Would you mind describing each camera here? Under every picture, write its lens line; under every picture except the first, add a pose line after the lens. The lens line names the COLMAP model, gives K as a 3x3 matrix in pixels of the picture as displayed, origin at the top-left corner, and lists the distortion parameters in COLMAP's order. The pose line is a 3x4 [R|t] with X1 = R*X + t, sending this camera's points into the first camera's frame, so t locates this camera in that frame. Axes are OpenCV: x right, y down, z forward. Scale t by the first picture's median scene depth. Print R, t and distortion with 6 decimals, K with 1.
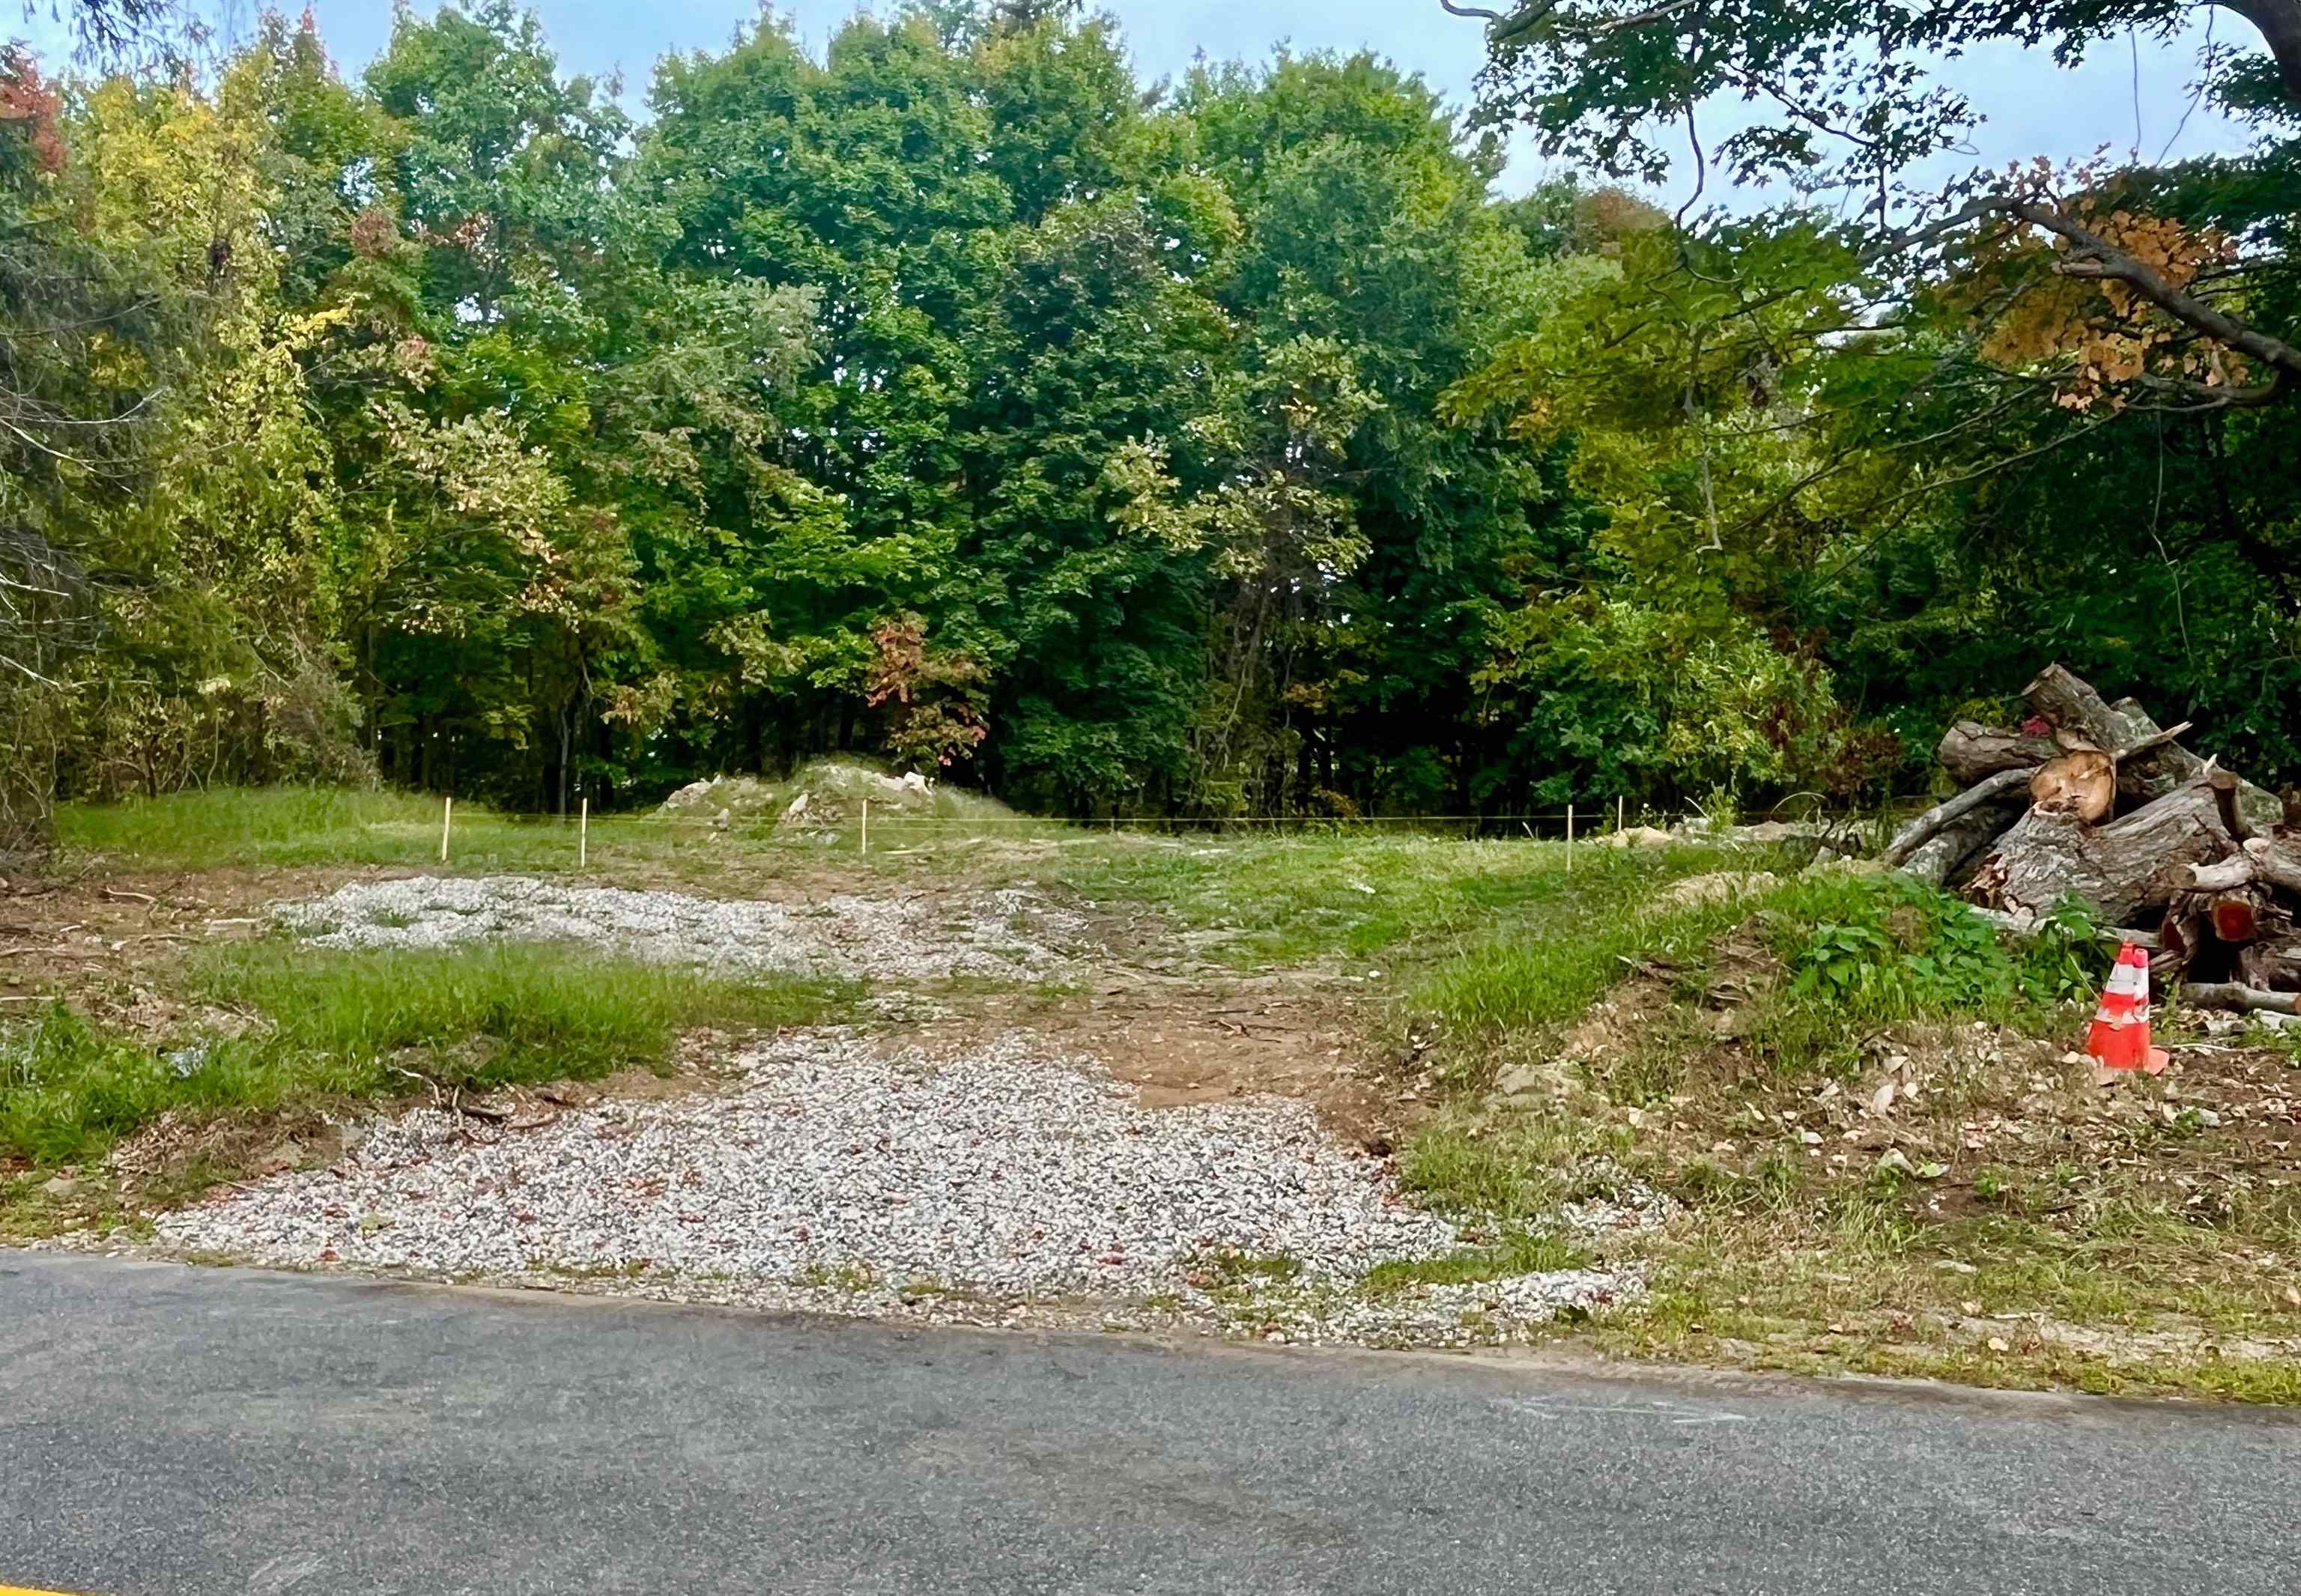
lens RADIAL K [[1981.3, 0, 1099.2], [0, 1981.3, 1025.3], [0, 0, 1]] dist [-0.002078, 0.057666]
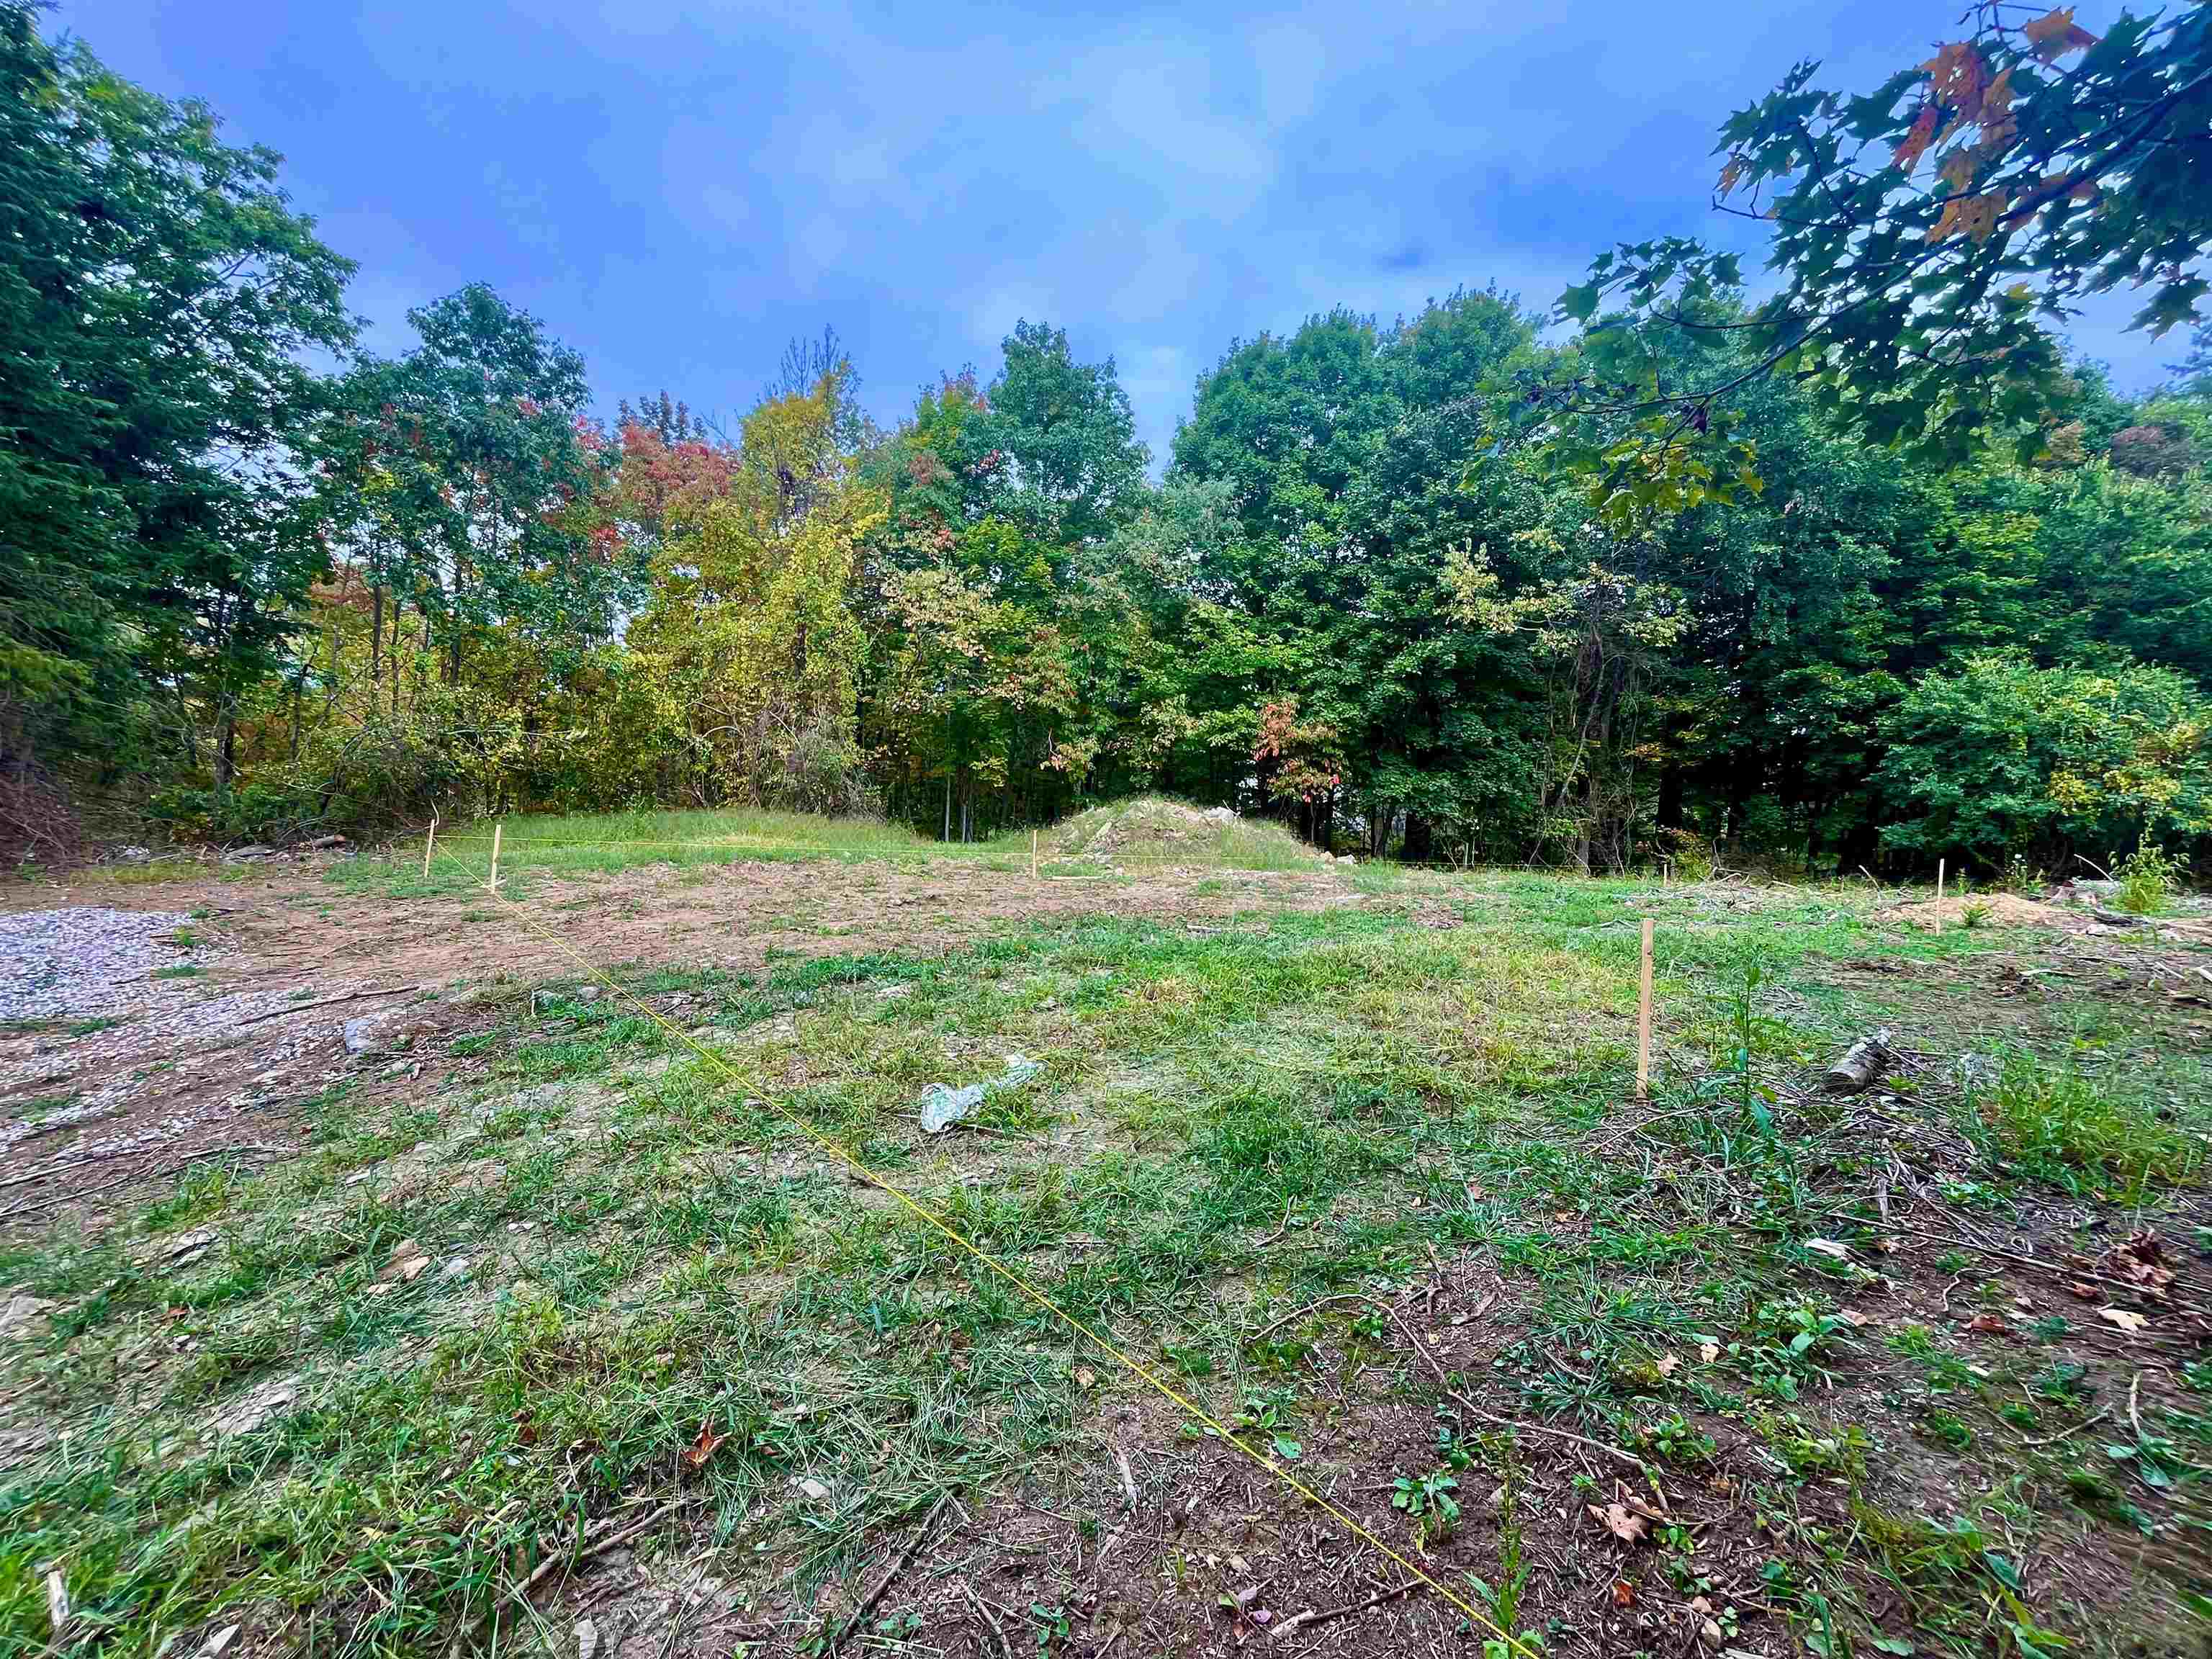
lens RADIAL K [[903.0, 0, 1096.7], [0, 903.0, 830.5], [0, 0, 1]] dist [-0.003265, -0.000557]
pose [[0.857053, 0.031500, -0.514265, 0.115772], [-0.085050, 0.993086, -0.080911, -0.049427], [0.508161, 0.113083, 0.853806, 0.397086]]
